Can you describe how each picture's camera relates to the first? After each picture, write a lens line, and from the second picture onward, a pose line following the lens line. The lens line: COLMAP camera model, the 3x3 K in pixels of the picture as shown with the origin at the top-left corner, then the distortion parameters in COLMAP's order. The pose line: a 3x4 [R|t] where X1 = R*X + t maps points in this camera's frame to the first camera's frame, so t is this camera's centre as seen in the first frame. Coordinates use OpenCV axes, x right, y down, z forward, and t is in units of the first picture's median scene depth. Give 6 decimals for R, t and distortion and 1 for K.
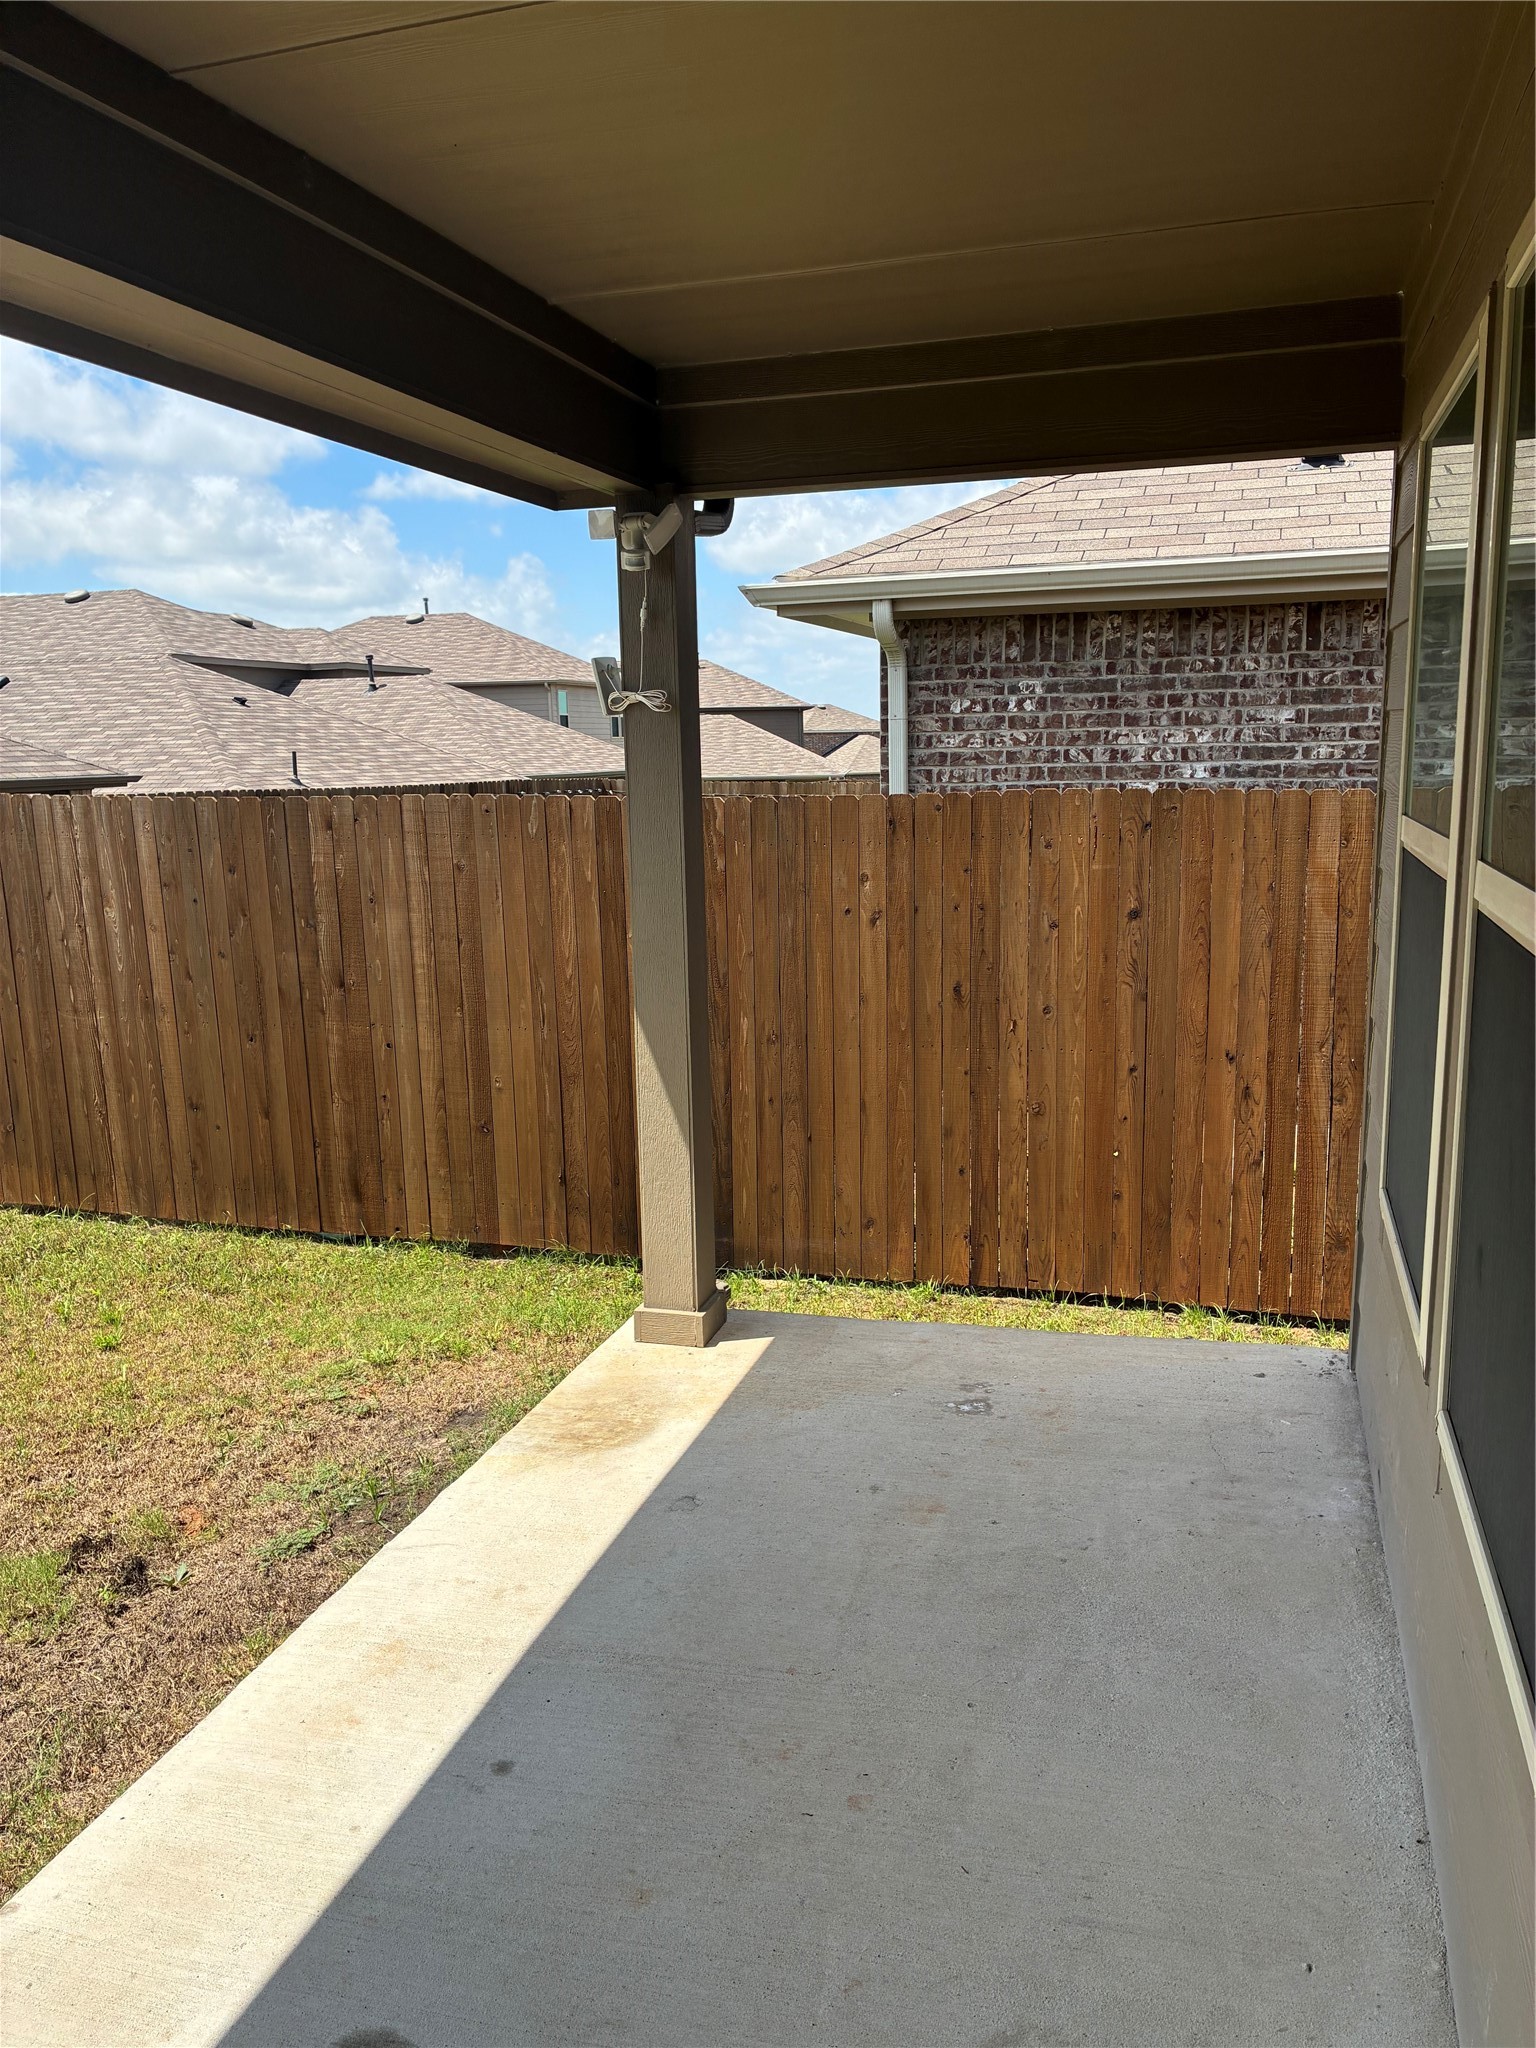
lens RADIAL K [[1584.4, 0, 777.3], [0, 1584.4, 1019.9], [0, 0, 1]] dist [0.045031, -0.001476]
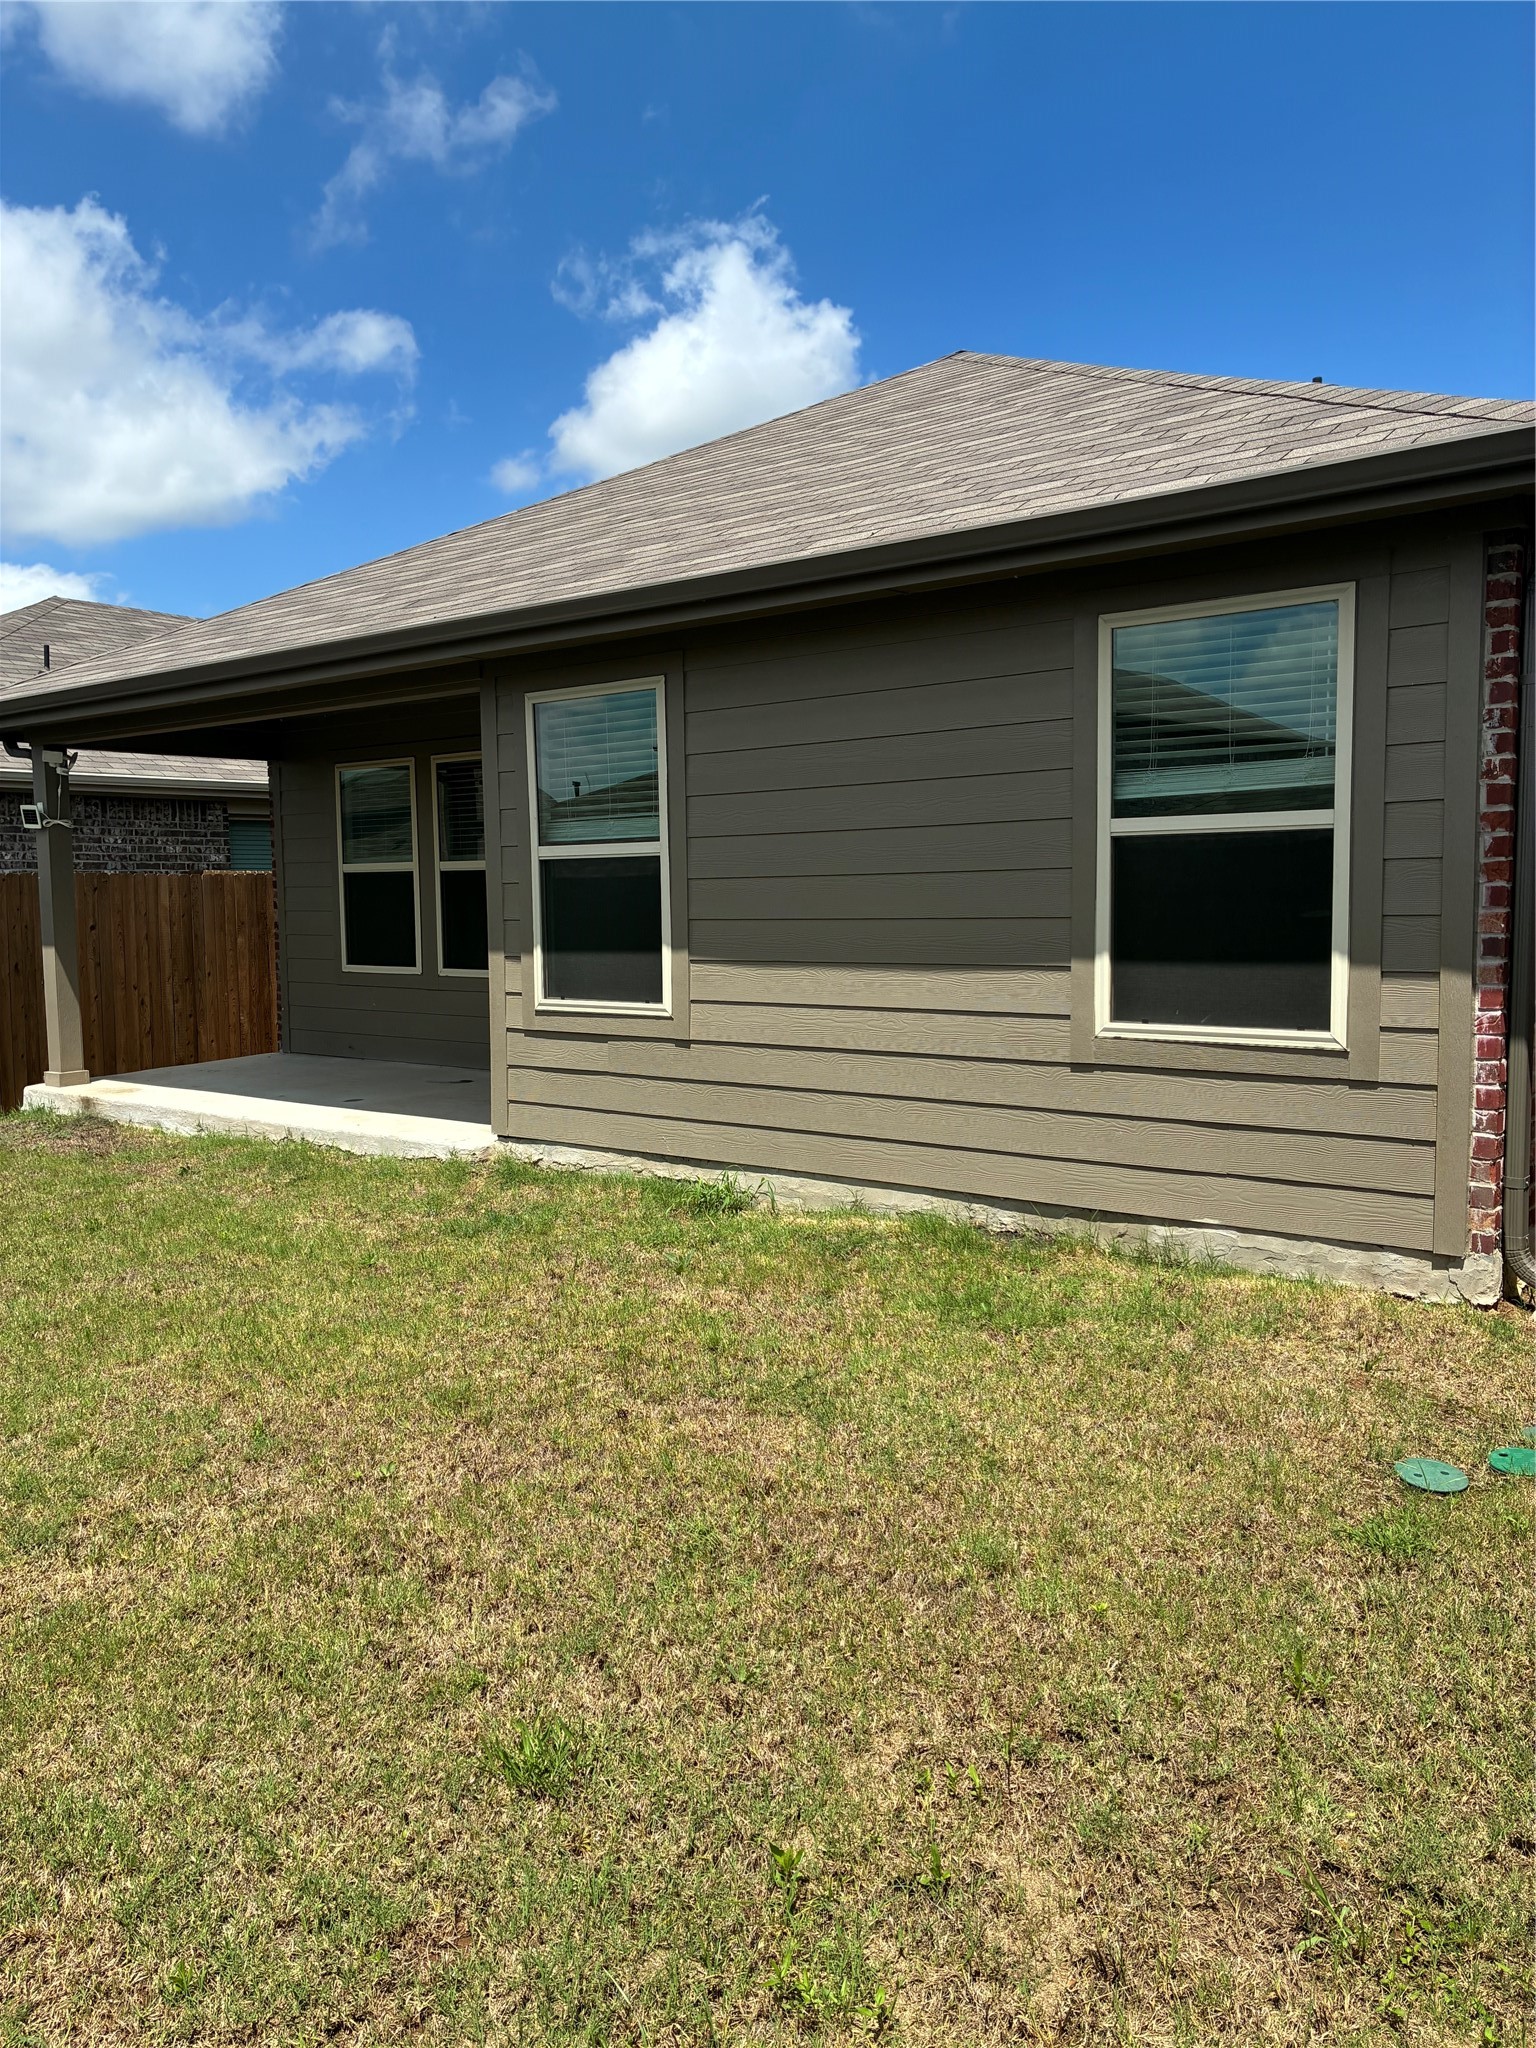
lens RADIAL K [[1584.4, 0, 777.3], [0, 1584.4, 1019.9], [0, 0, 1]] dist [0.045031, -0.001476]
pose [[0.380794, -0.062971, 0.922513, -1.743912], [0.170455, 0.985361, -0.003100, 0.272721], [-0.908813, 0.158427, 0.385953, -0.857853]]
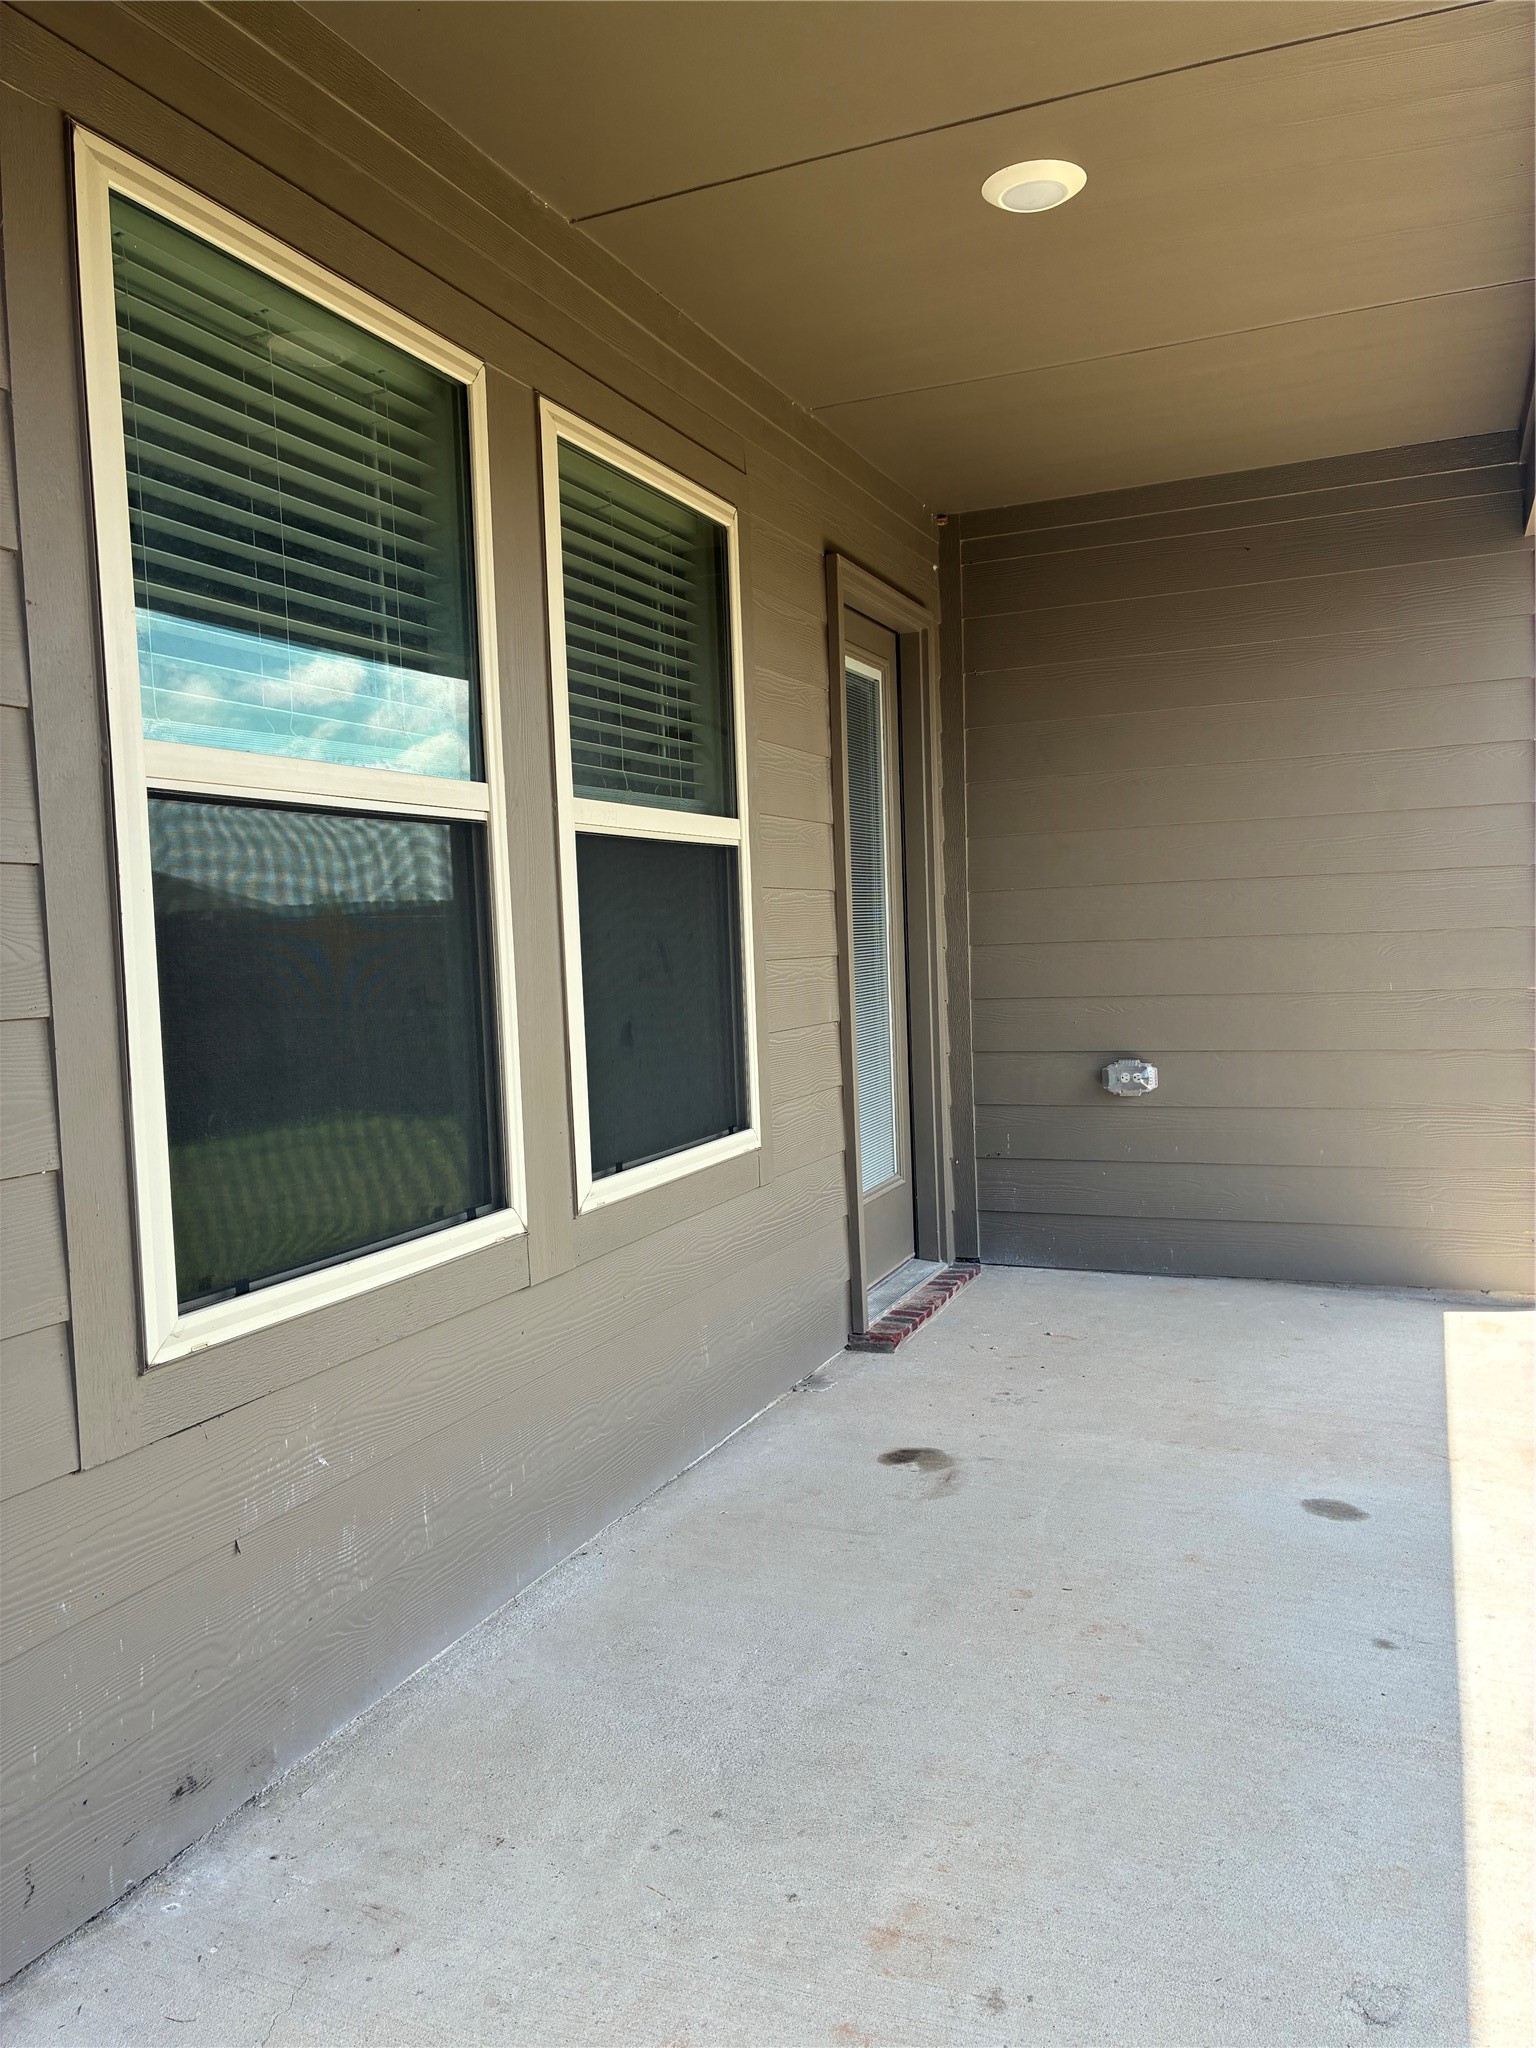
lens RADIAL K [[1584.4, 0, 777.3], [0, 1584.4, 1019.9], [0, 0, 1]] dist [0.045031, -0.001476]
pose [[-0.993346, 0.054451, 0.101479, 0.044798], [0.076424, 0.970854, 0.227159, -0.091259], [-0.086153, 0.233403, -0.968556, 1.043275]]
